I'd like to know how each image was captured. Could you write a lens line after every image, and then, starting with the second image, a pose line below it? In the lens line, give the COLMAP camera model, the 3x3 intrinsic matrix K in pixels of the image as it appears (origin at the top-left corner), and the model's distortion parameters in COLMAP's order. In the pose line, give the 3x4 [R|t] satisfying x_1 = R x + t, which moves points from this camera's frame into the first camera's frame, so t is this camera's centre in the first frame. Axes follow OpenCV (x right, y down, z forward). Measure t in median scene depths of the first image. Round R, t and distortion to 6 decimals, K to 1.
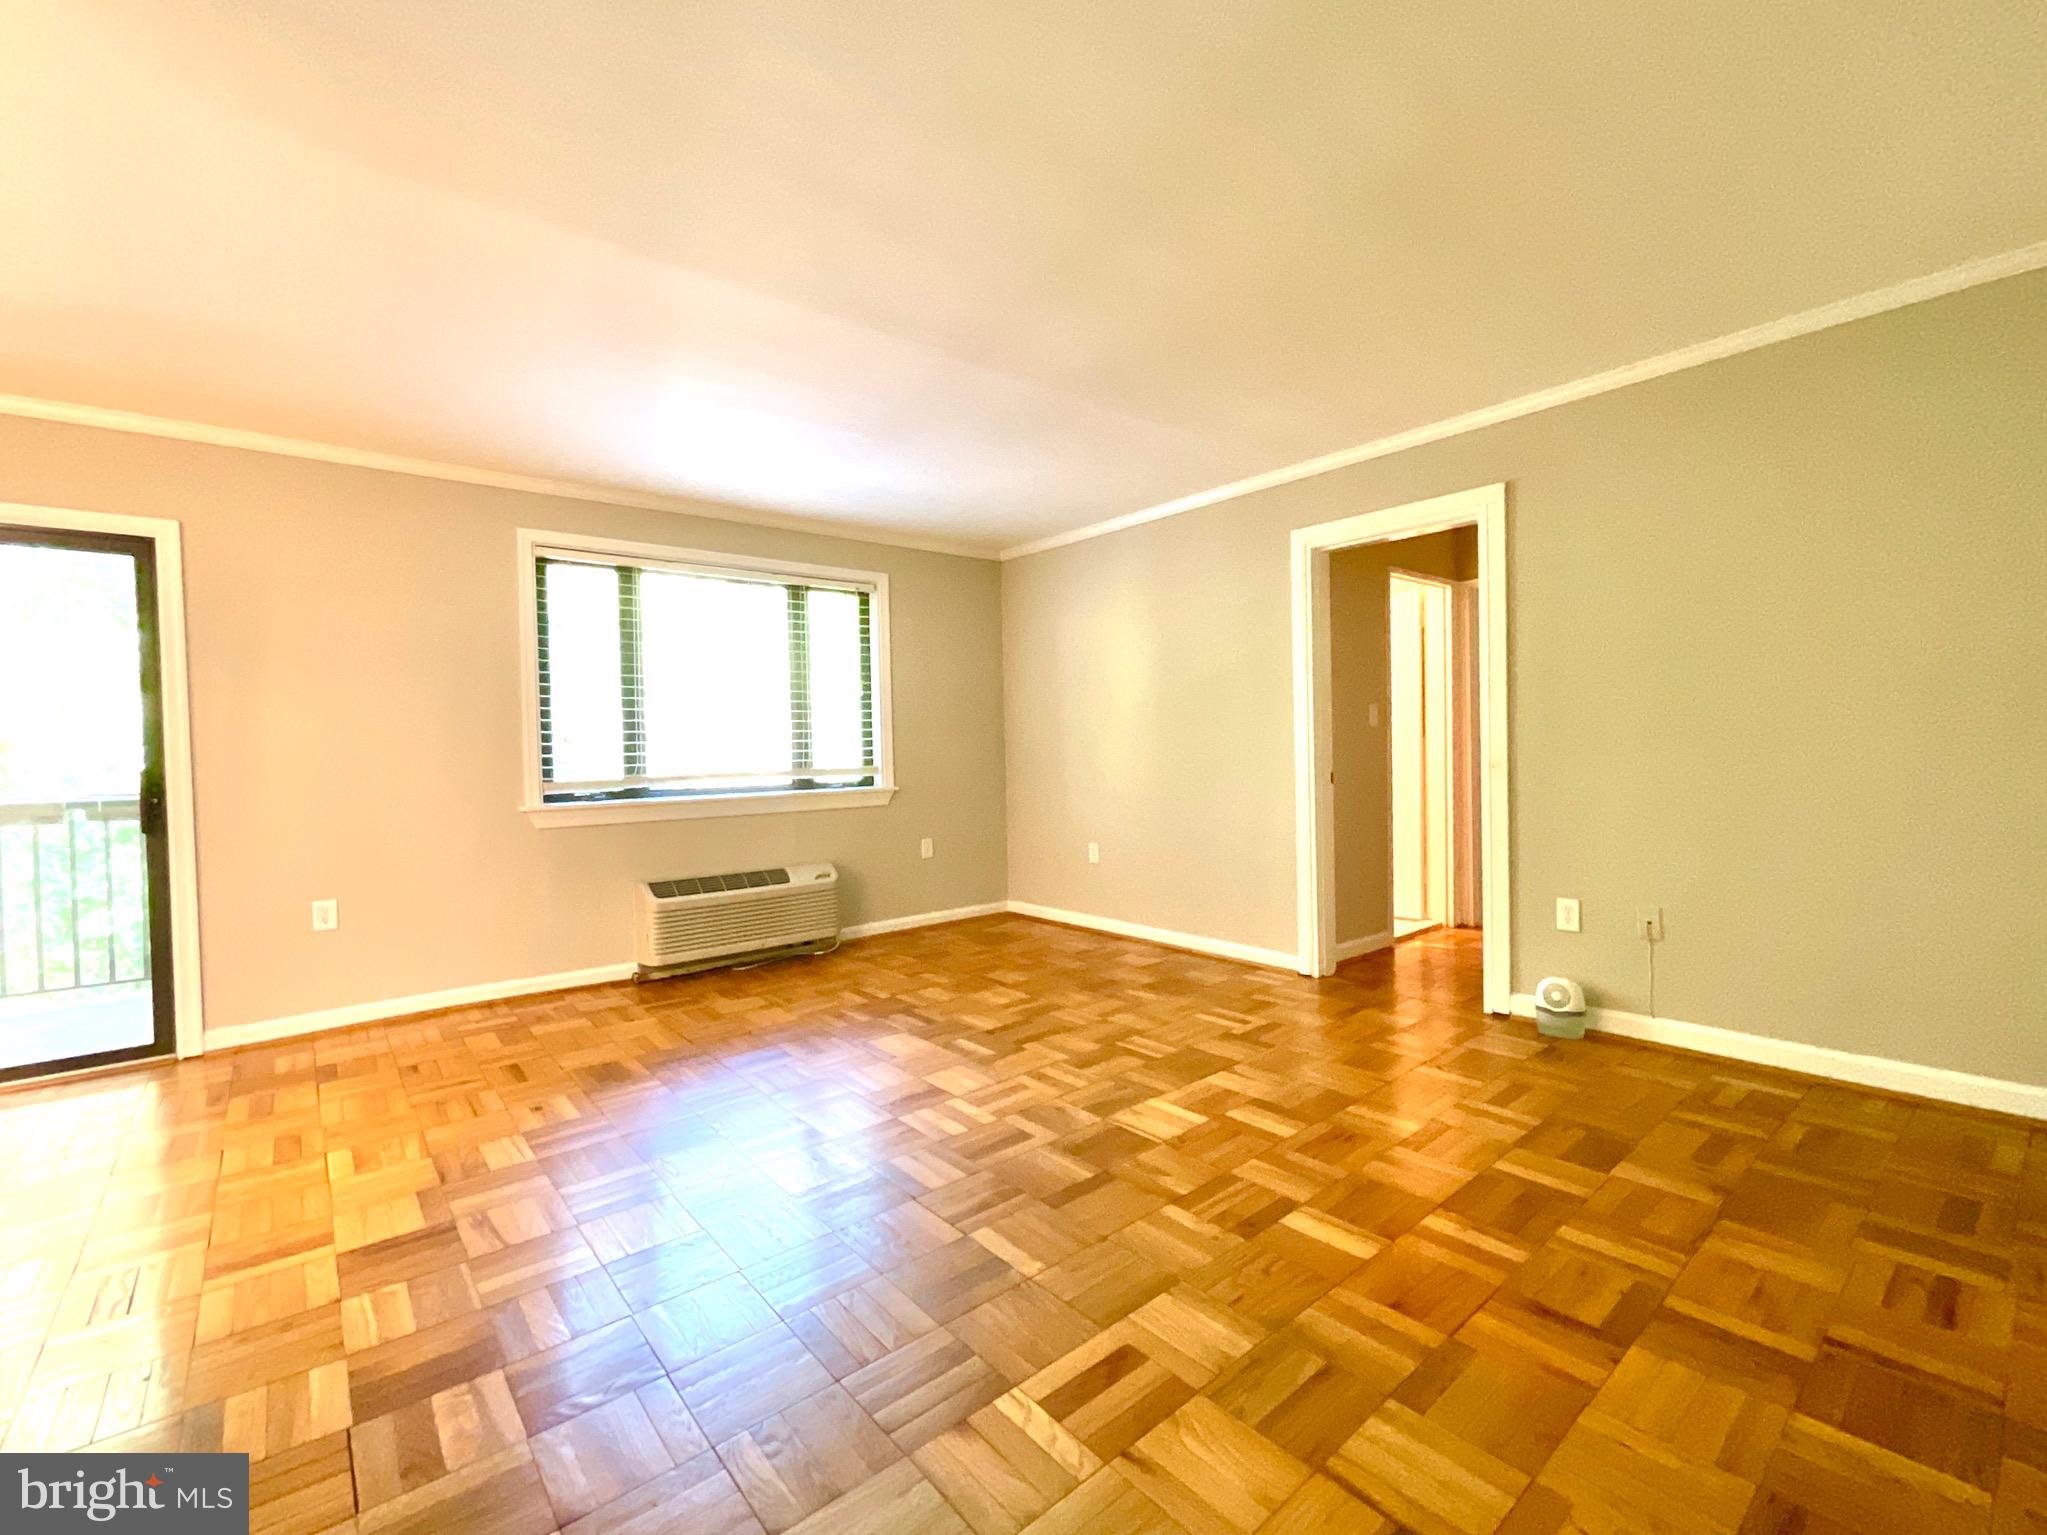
lens RADIAL K [[889.9, 0, 1023.5], [0, 889.9, 767.5], [0, 0, 1]] dist [-0.000209, 0.000083]
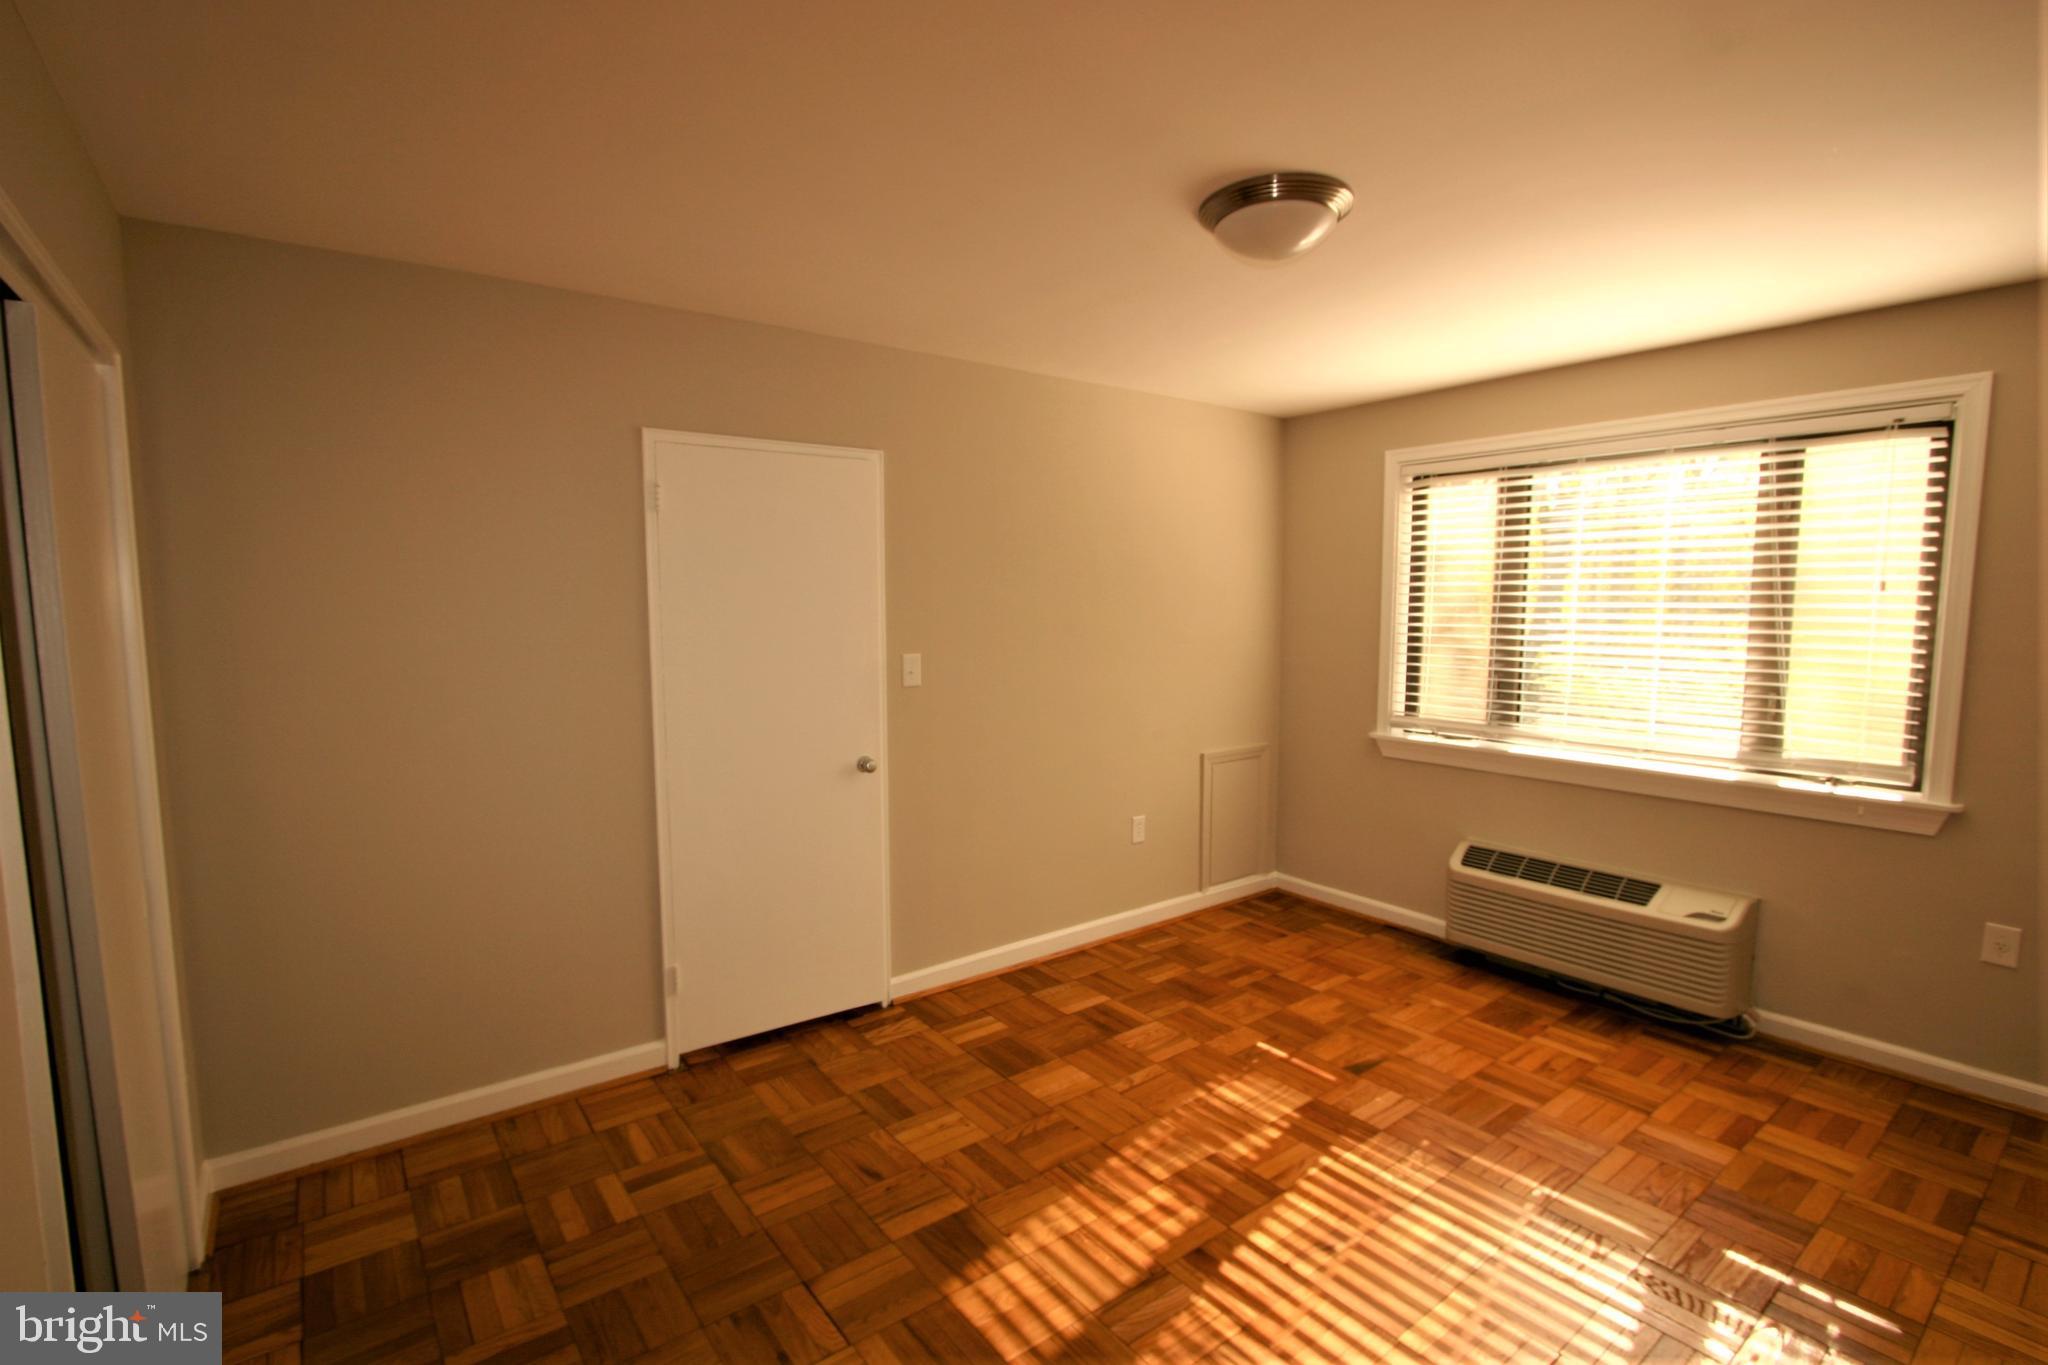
lens RADIAL K [[964.3, 0, 1020.8], [0, 964.3, 693.1], [0, 0, 1]] dist [-0.017112, -0.000534]
pose [[-0.048566, 0.124674, -0.991008, 0.513545], [-0.018796, 0.991889, 0.125706, -0.126768], [0.998643, 0.024732, -0.045828, 0.637402]]
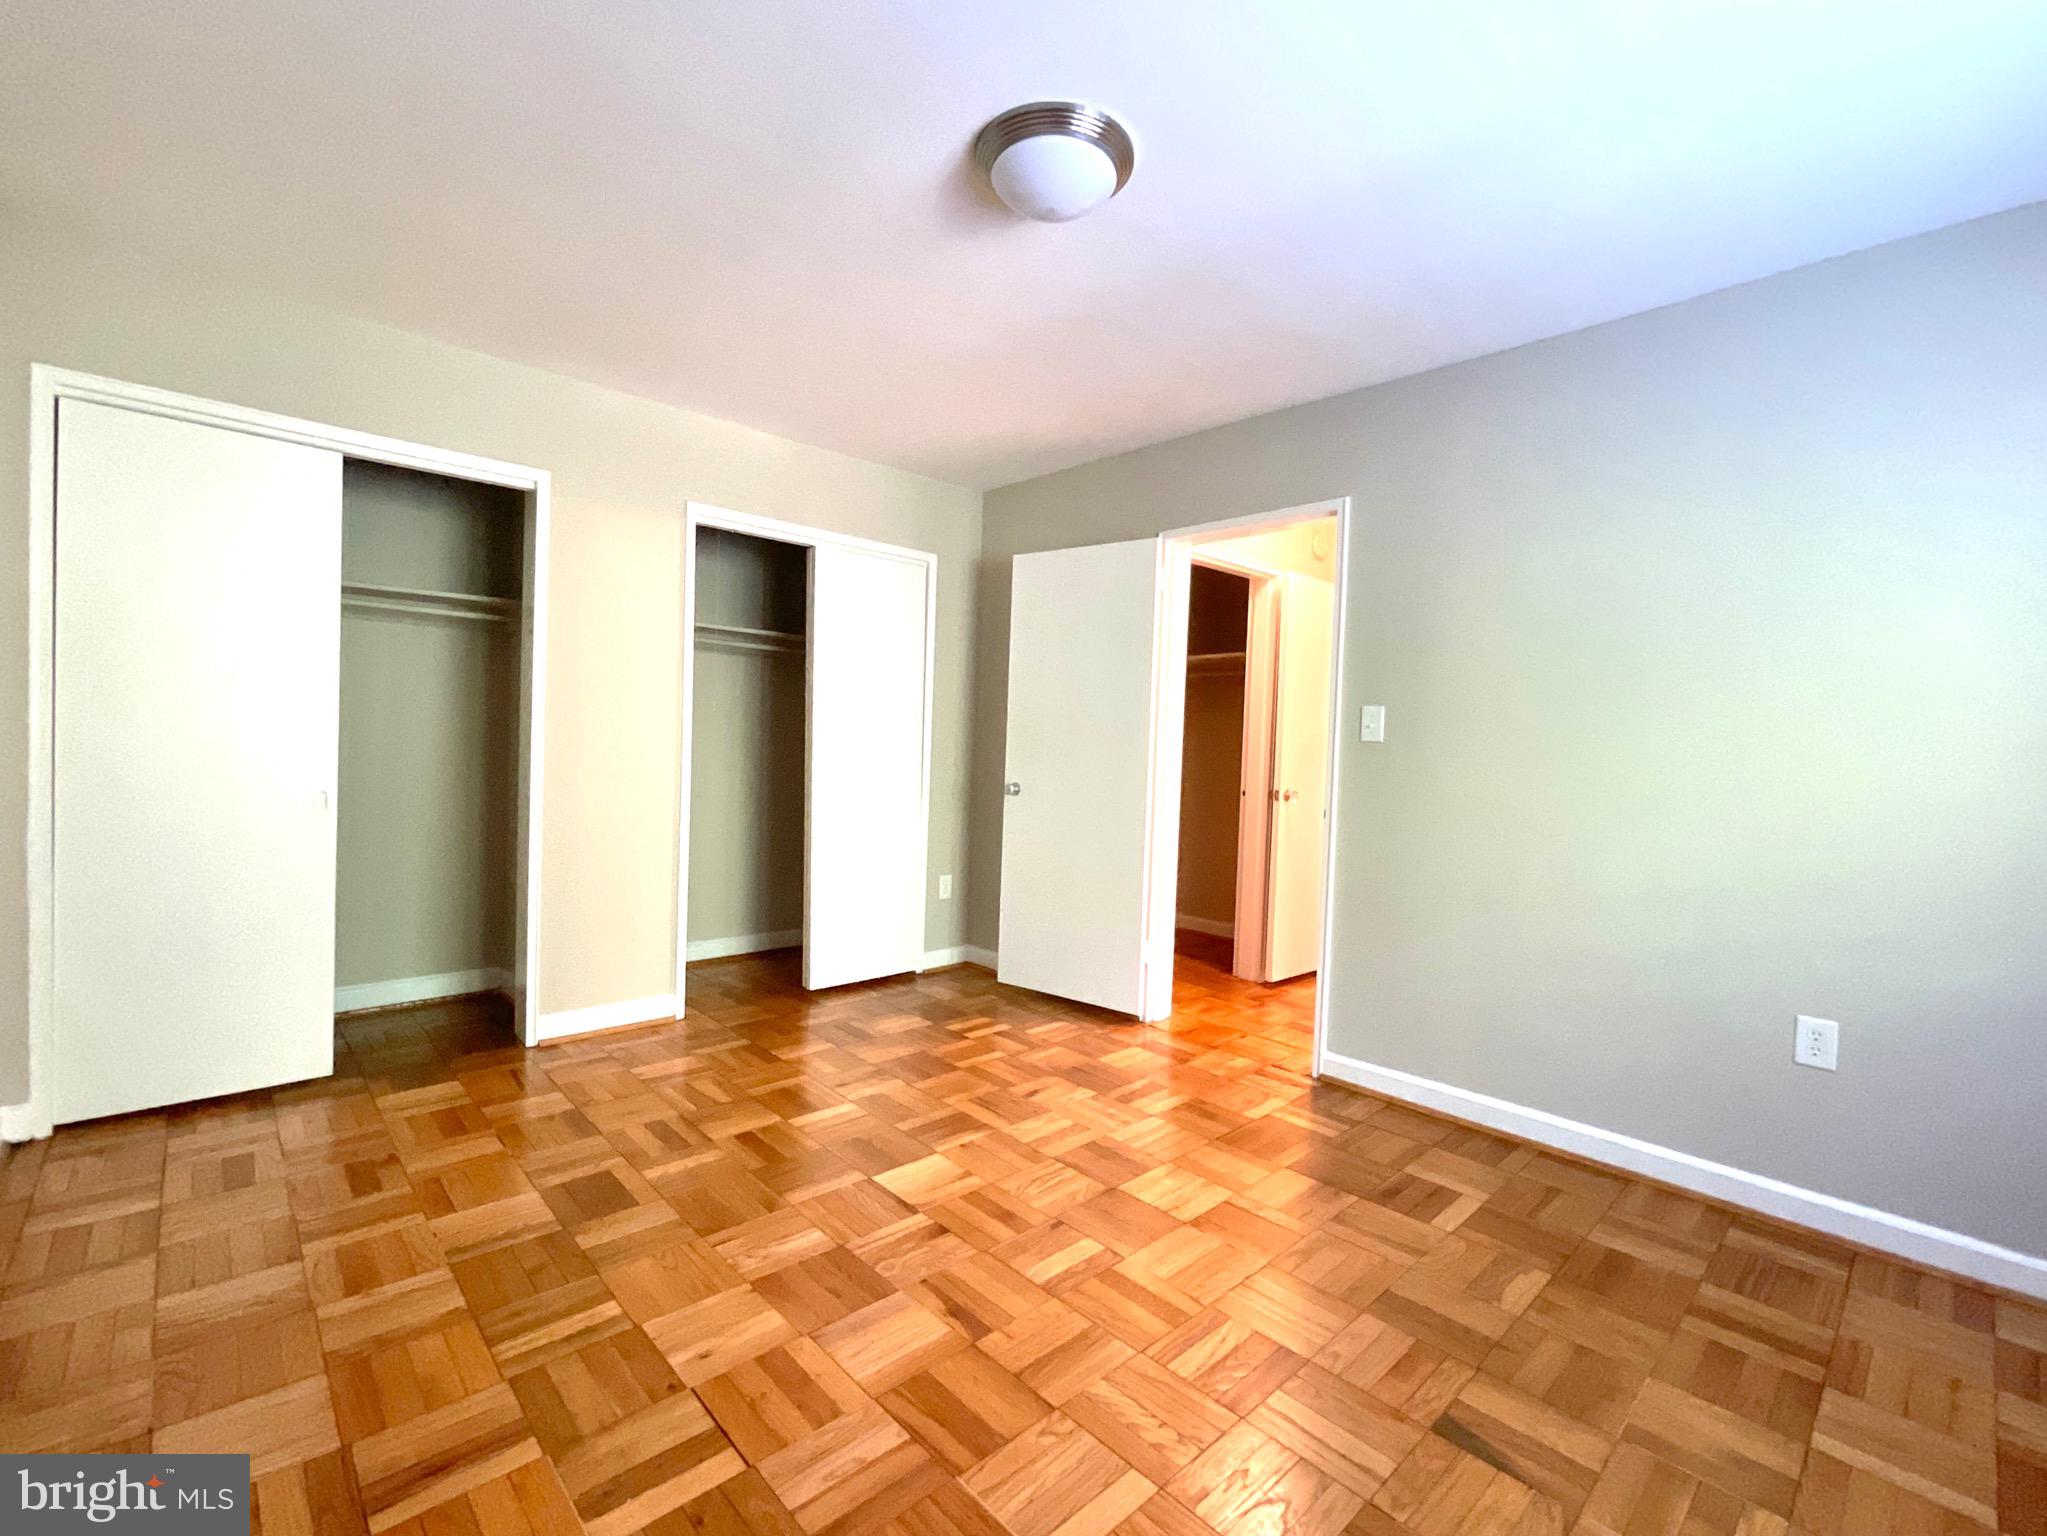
lens RADIAL K [[889.9, 0, 1023.5], [0, 889.9, 768.0], [0, 0, 1]] dist [-0.000209, 0.000083]
pose [[-0.998324, -0.009771, -0.057047, -0.006309], [-0.012724, 0.998585, 0.051629, -0.036264], [0.056462, 0.052268, -0.997036, 1.213863]]
